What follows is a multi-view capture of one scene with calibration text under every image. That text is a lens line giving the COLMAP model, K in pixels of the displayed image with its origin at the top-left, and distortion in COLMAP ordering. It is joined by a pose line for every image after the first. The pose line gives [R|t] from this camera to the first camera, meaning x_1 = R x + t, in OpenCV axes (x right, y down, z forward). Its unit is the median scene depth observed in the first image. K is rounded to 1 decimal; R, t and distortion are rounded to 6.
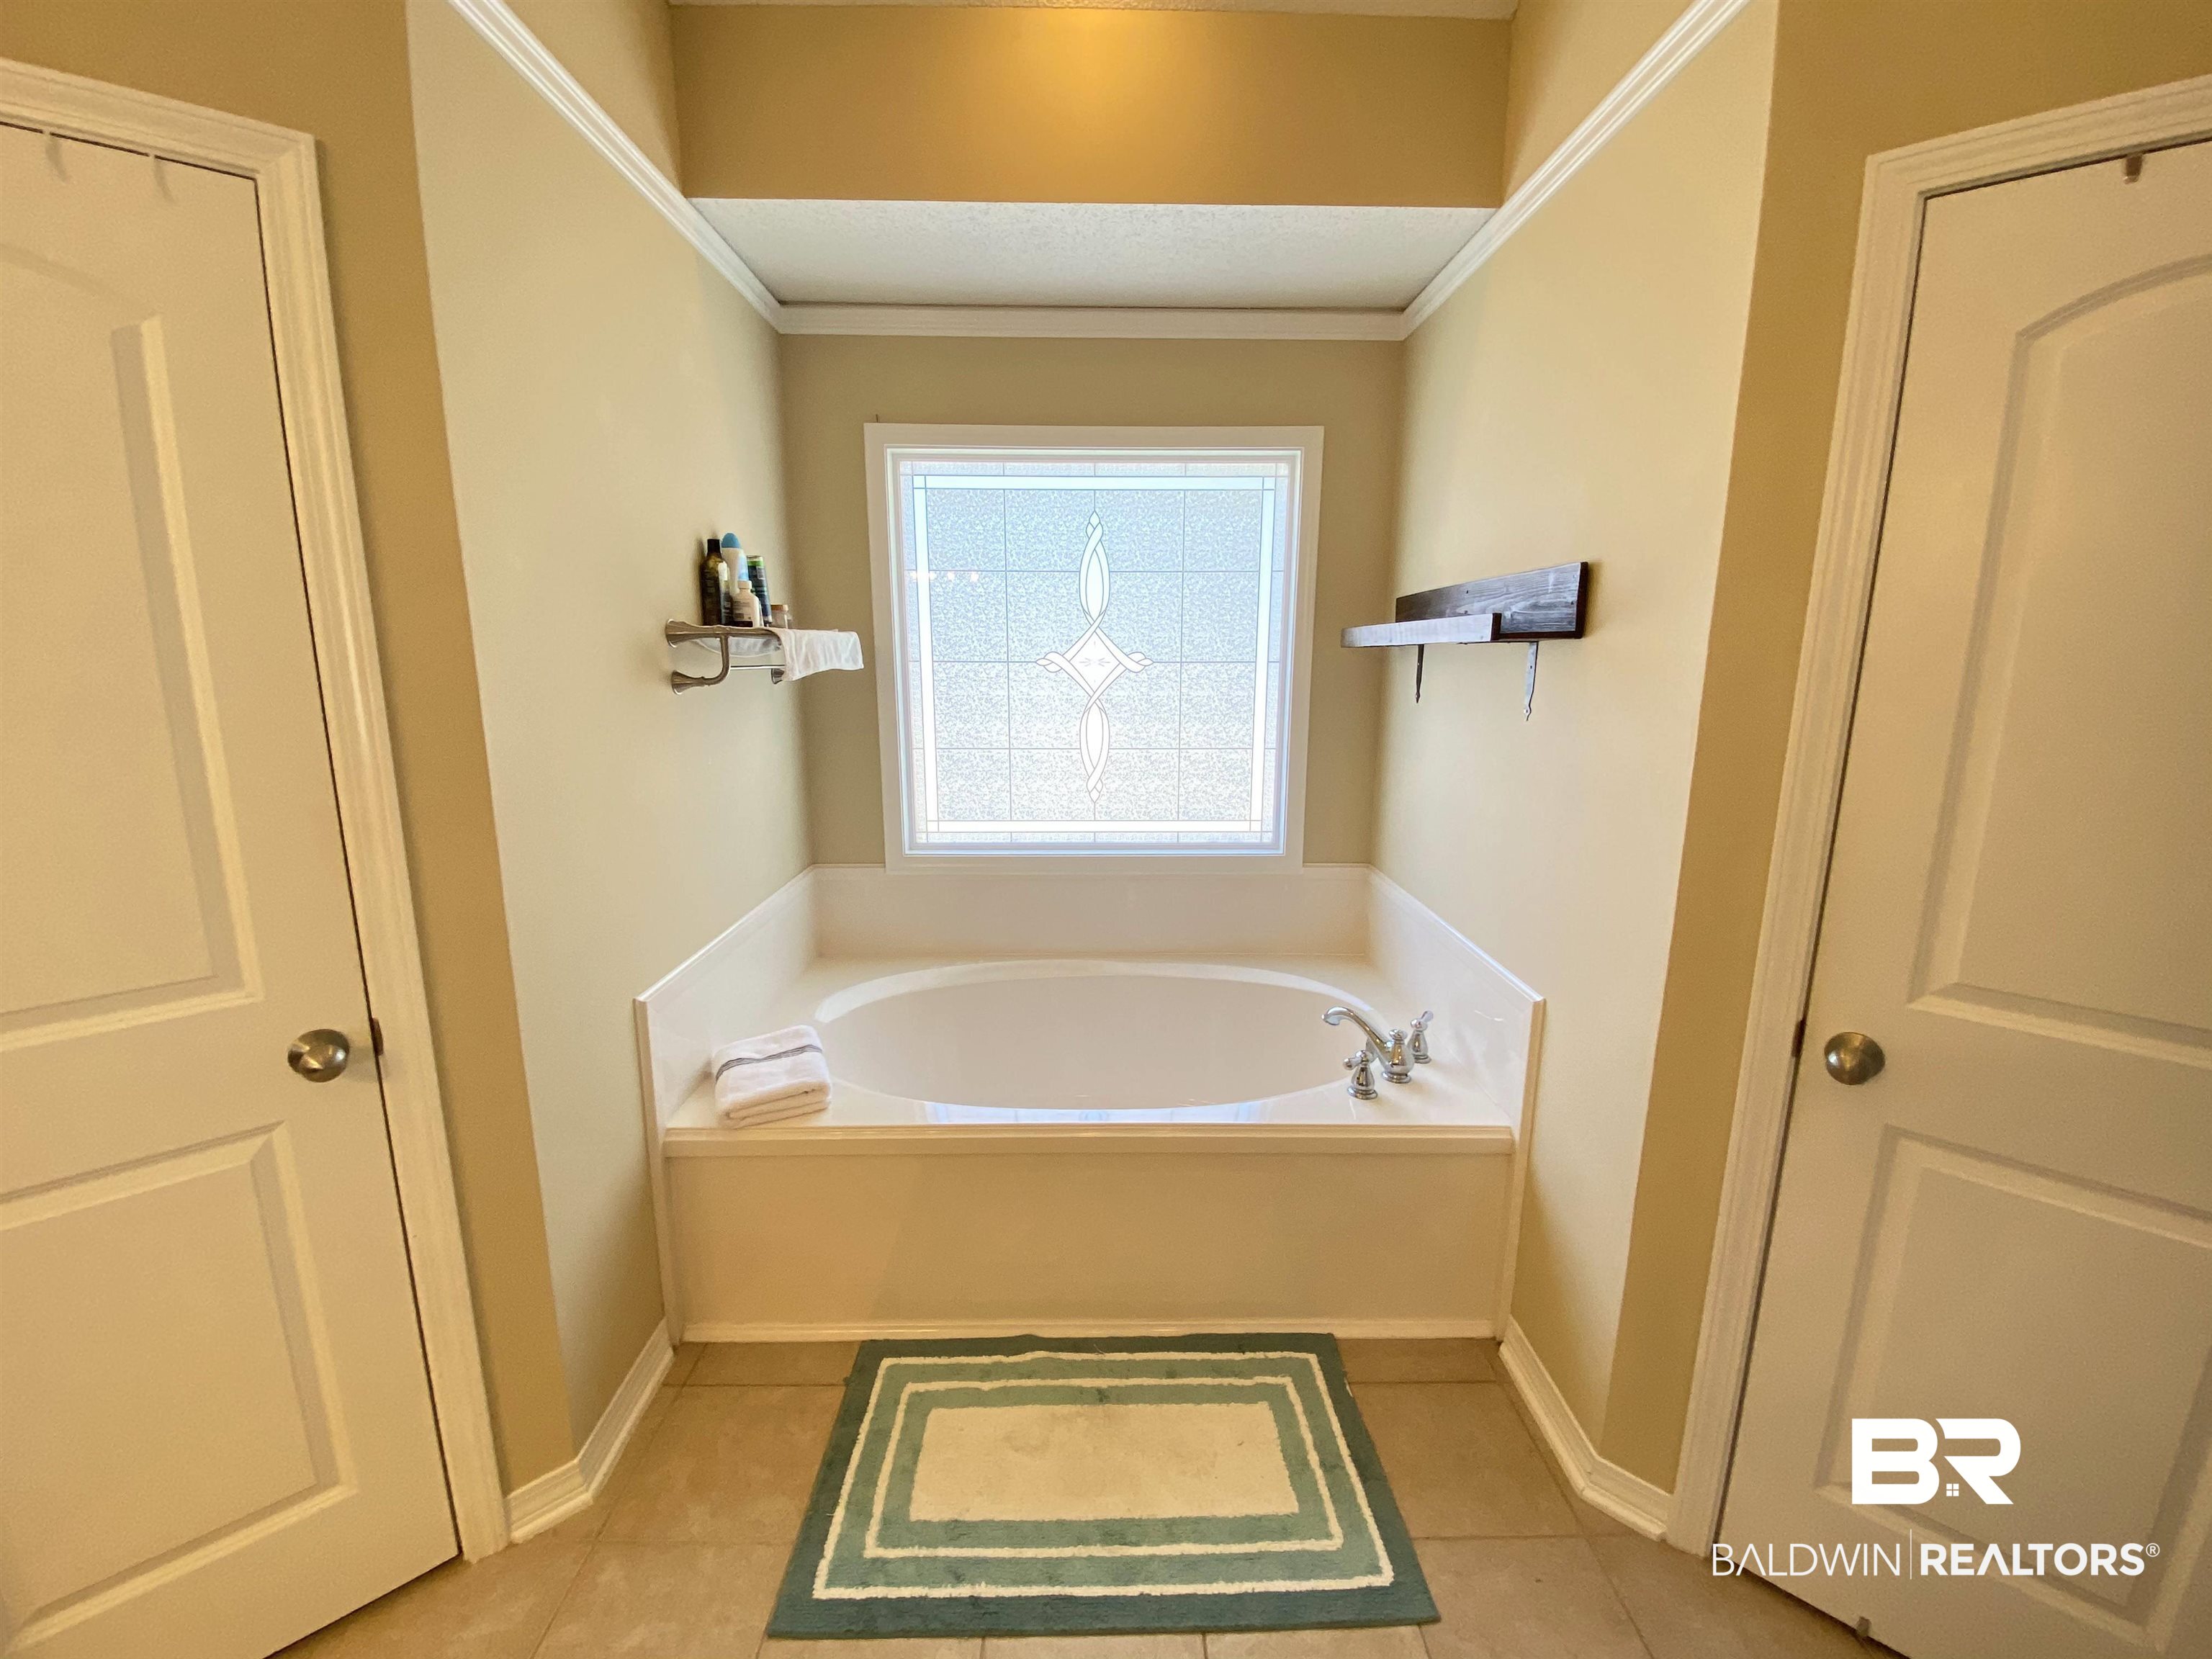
lens RADIAL K [[893.1, 0, 1105.1], [0, 893.1, 830.6], [0, 0, 1]] dist [0.019741, -0.018140]
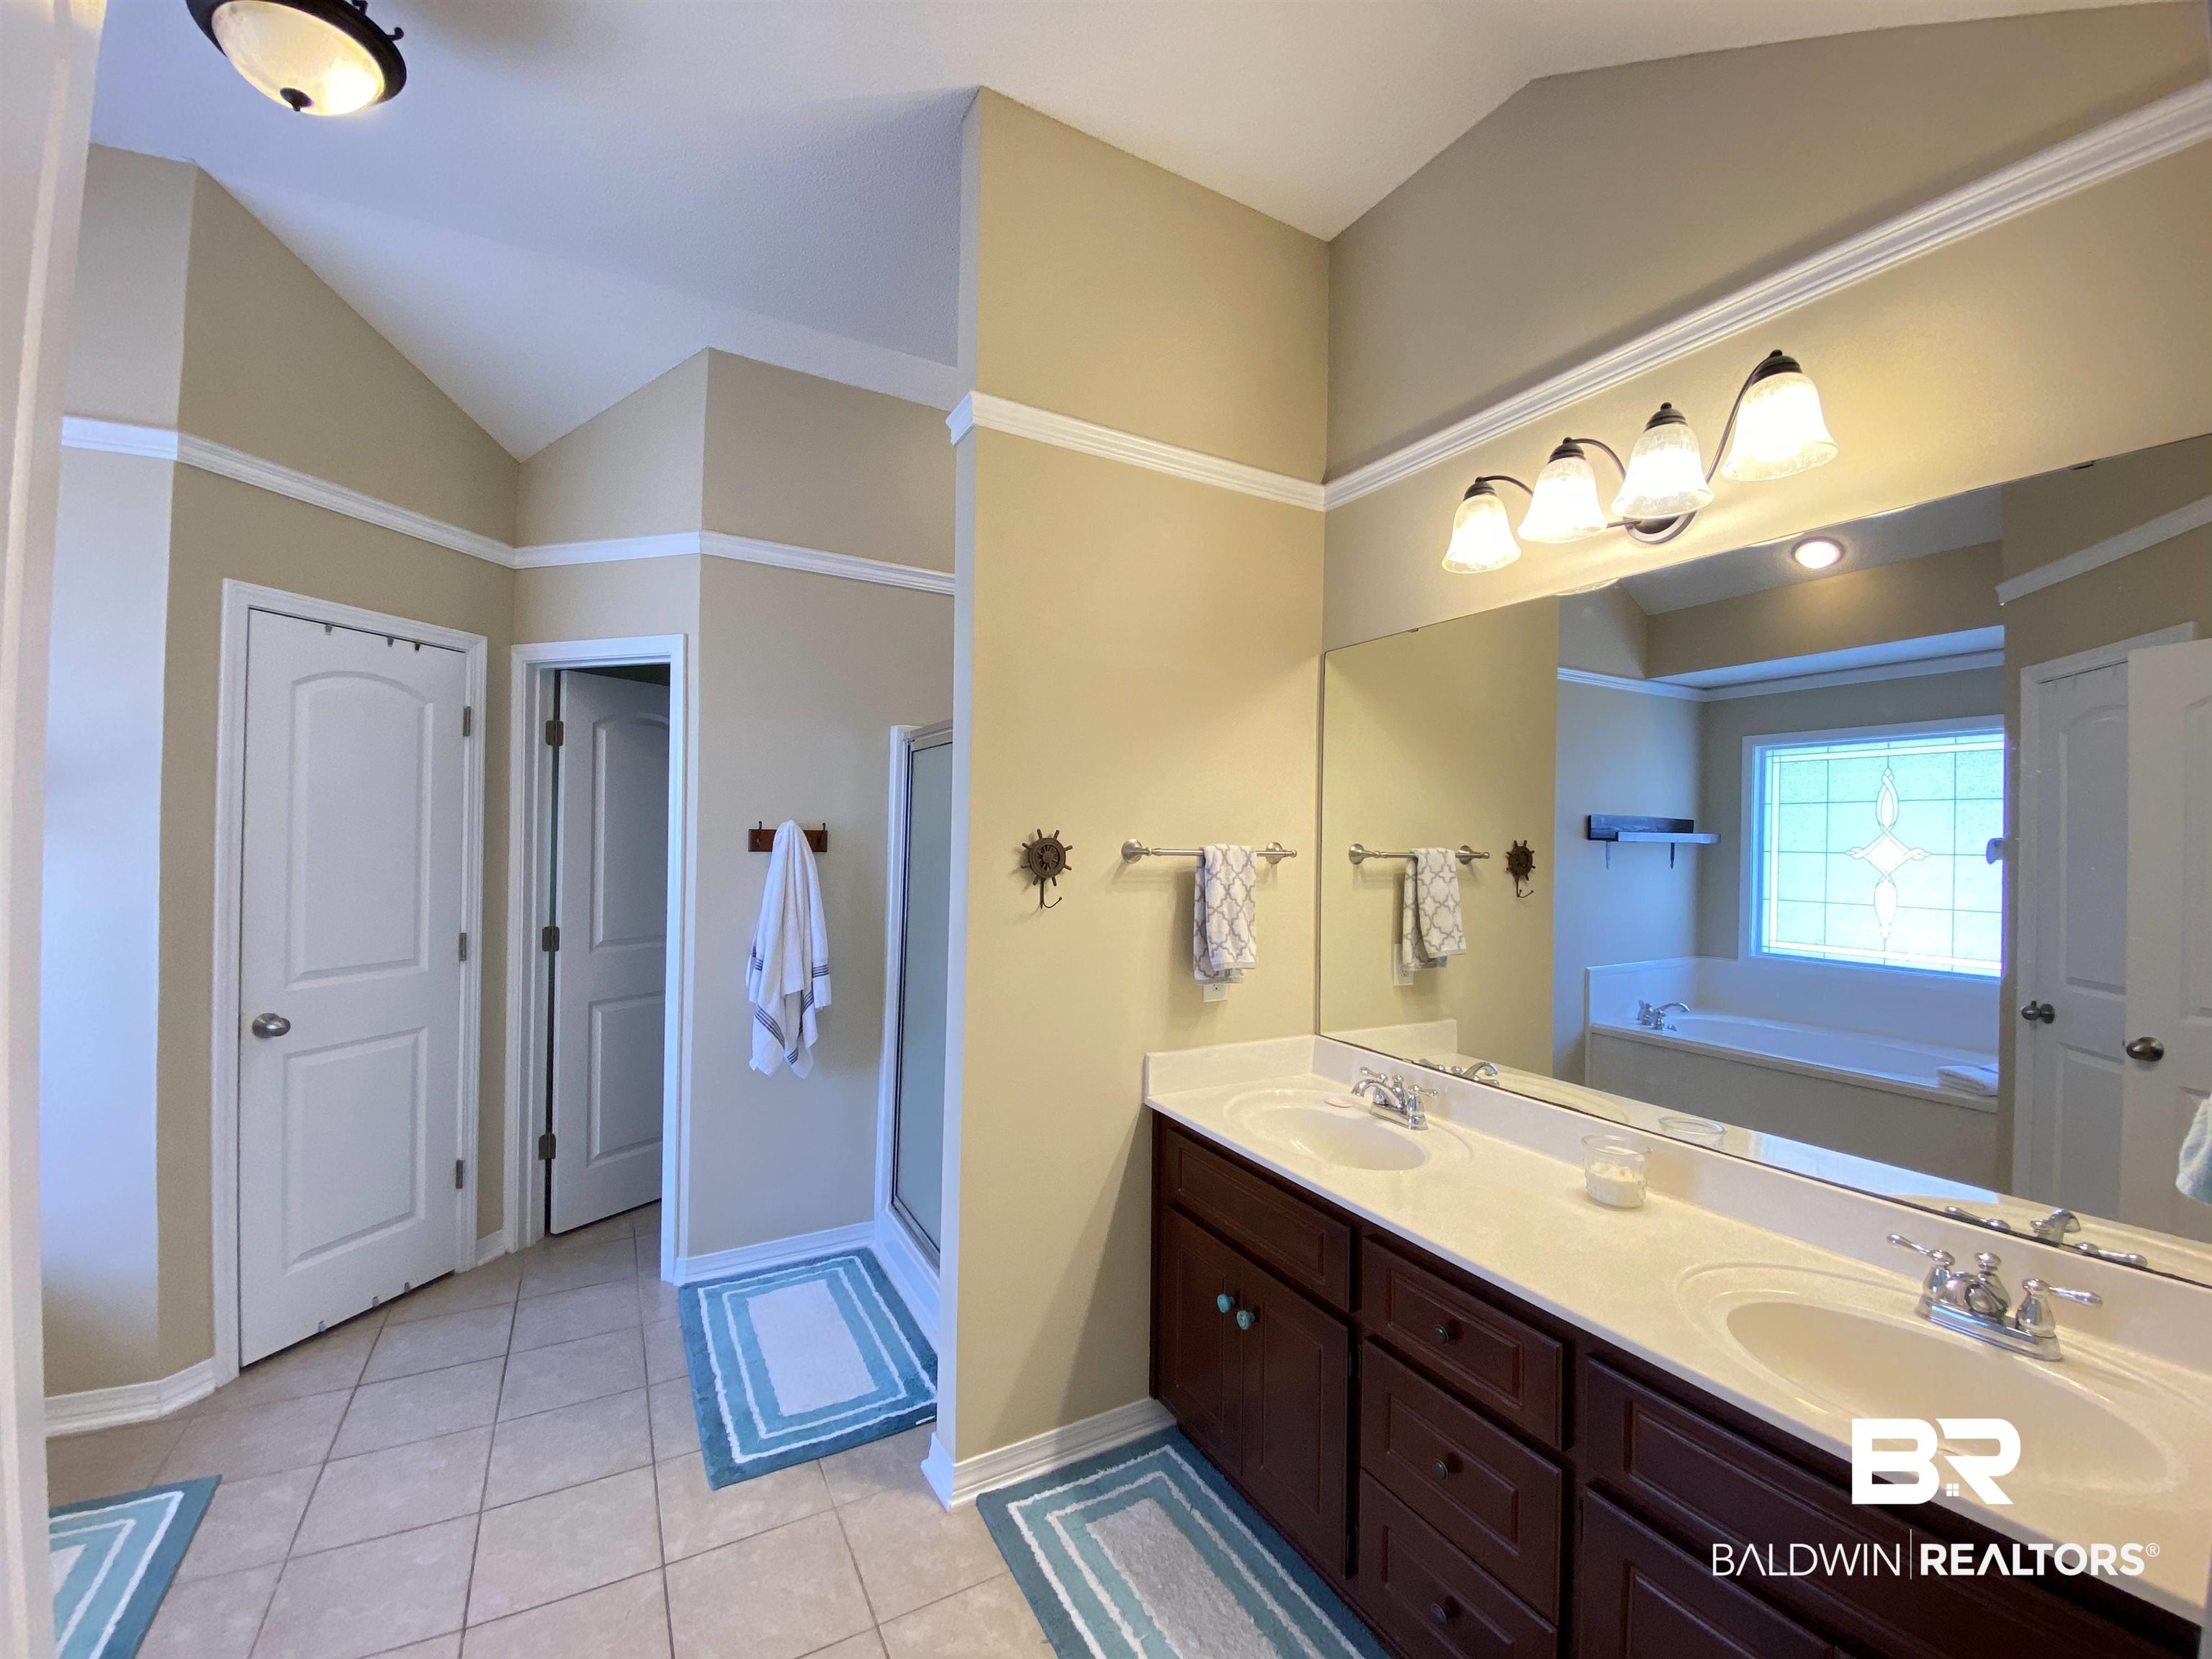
lens RADIAL K [[893.1, 0, 1088.1], [0, 893.1, 832.6], [0, 0, 1]] dist [0.019741, -0.018140]
pose [[-0.460841, -0.009858, 0.887428, -1.156105], [0.151542, 0.984379, 0.089630, -0.040700], [-0.874449, 0.175788, -0.452149, 0.182016]]
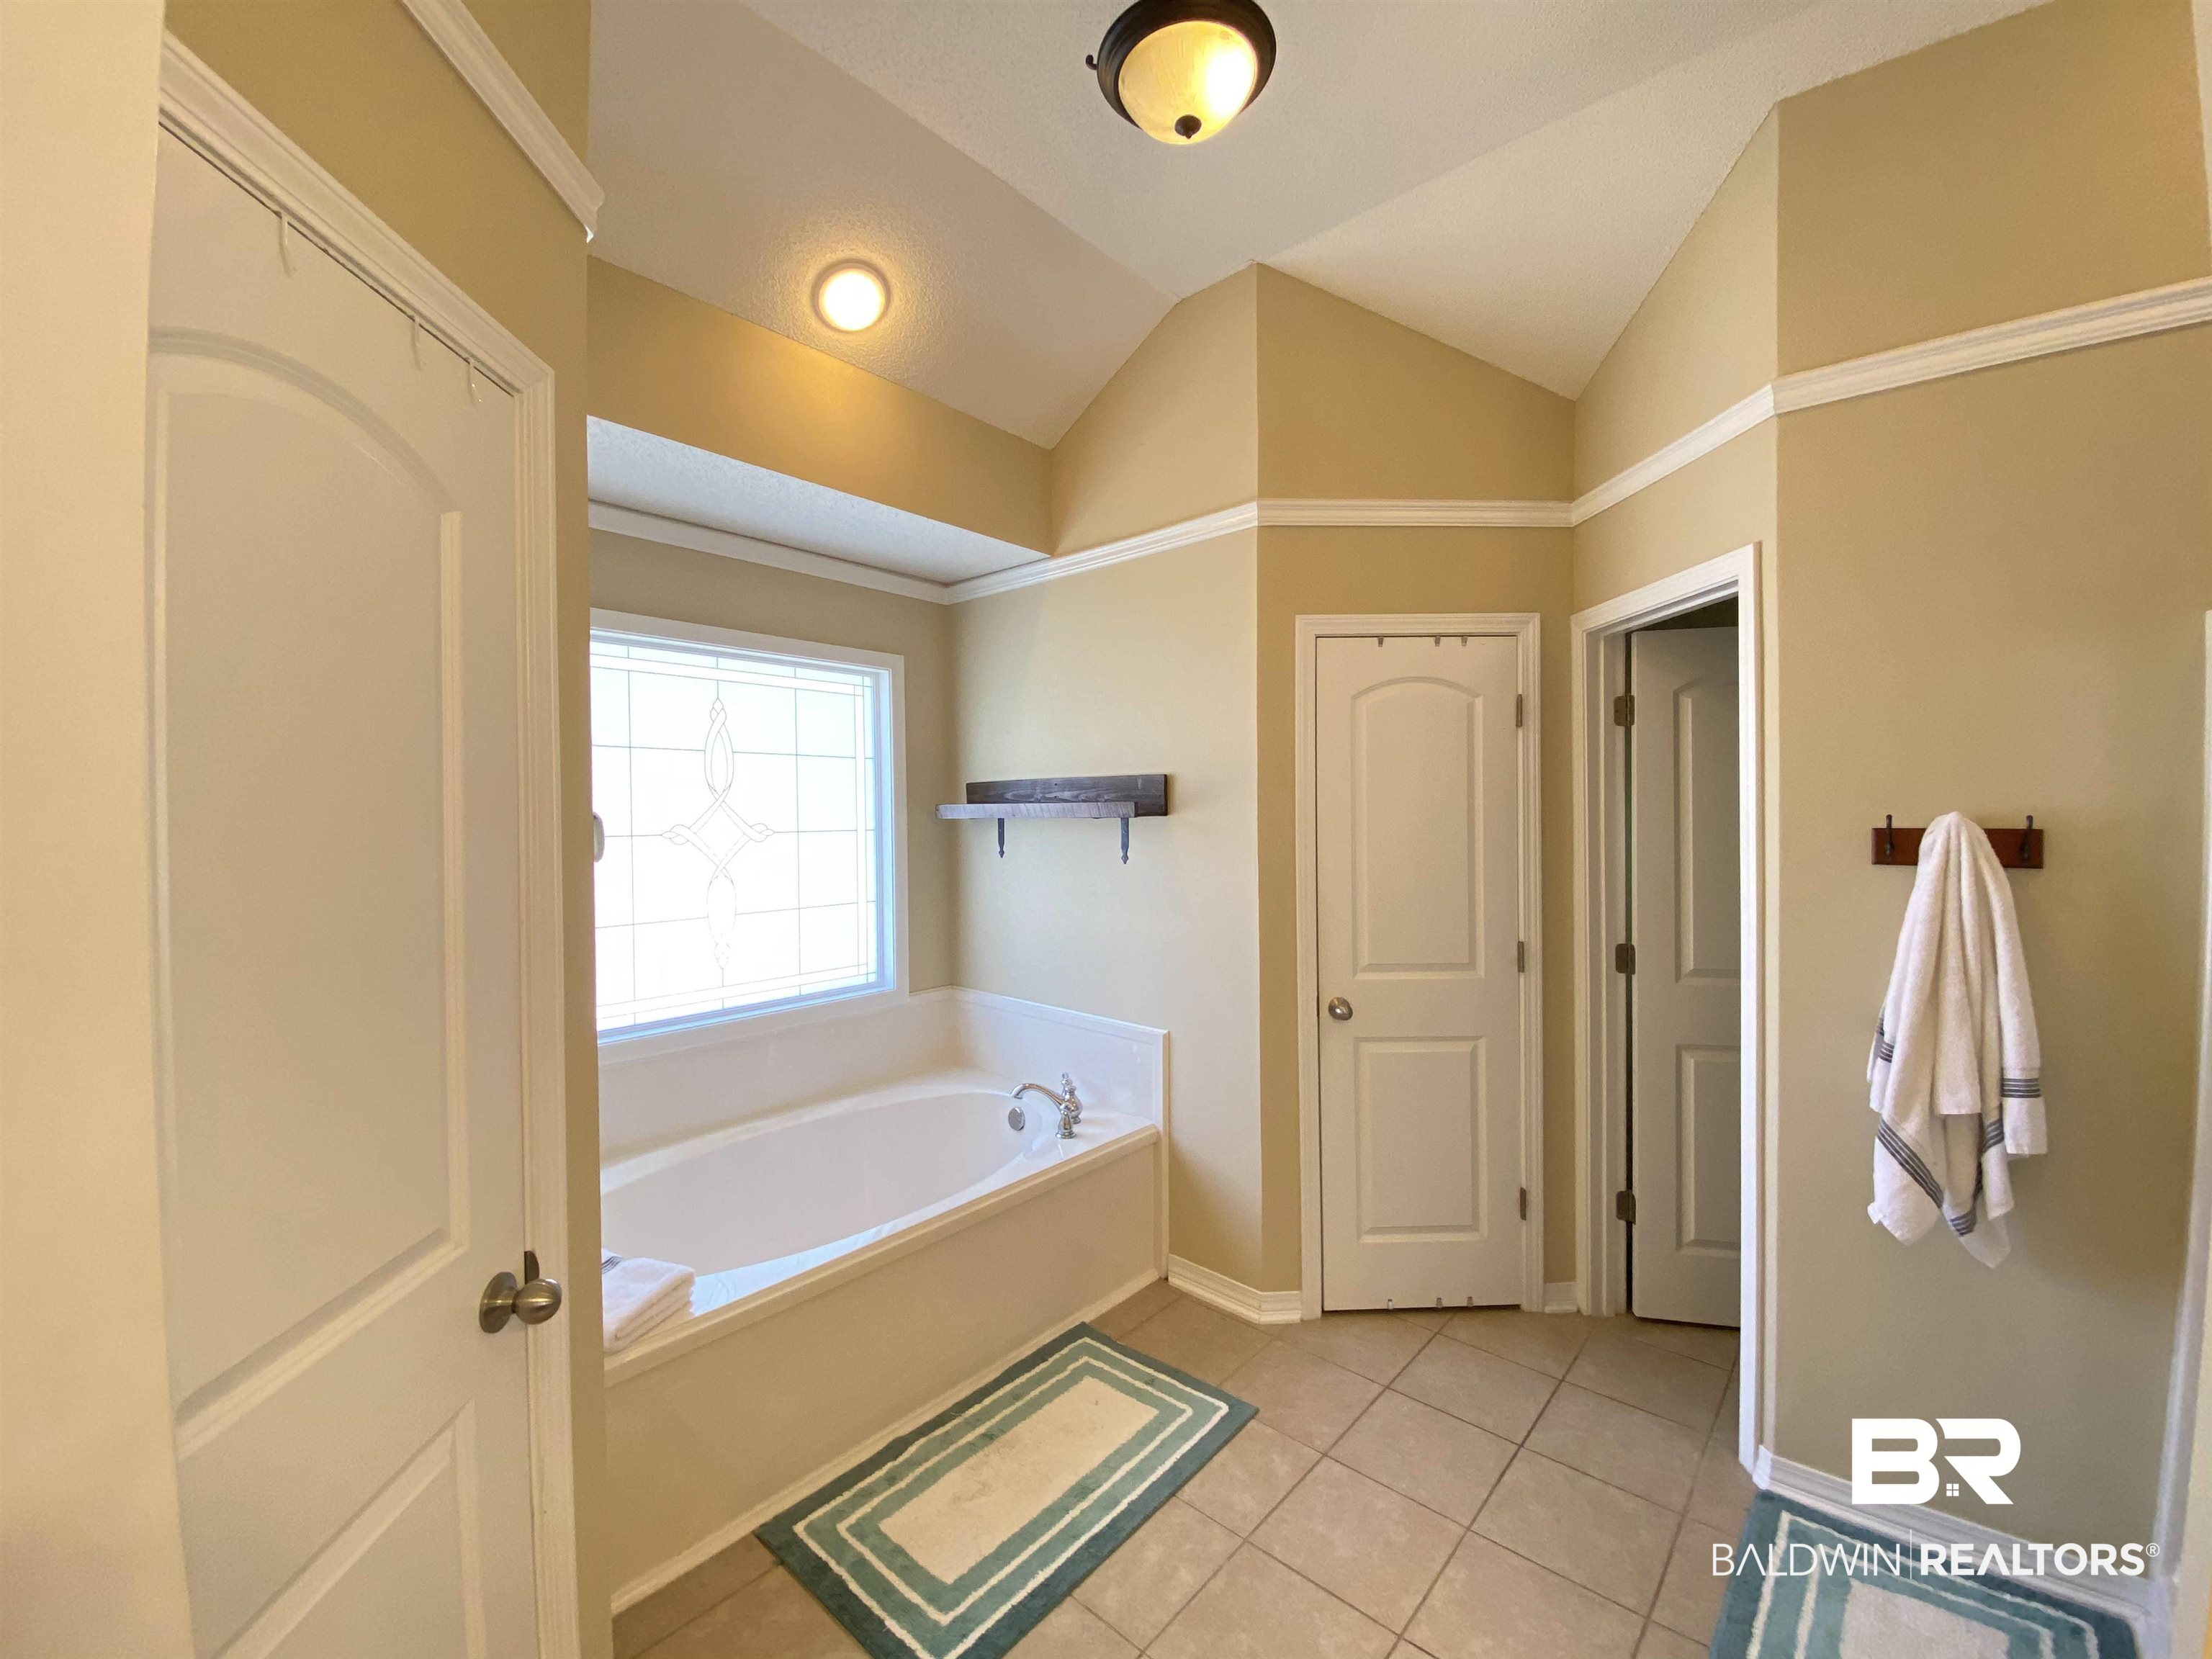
lens RADIAL K [[893.1, 0, 1104.5], [0, 893.1, 828.3], [0, 0, 1]] dist [0.019741, -0.018140]
pose [[0.678205, -0.022190, 0.734537, -0.753641], [0.152478, 0.982040, -0.111117, -0.012923], [-0.718880, 0.187361, 0.669408, -0.067125]]
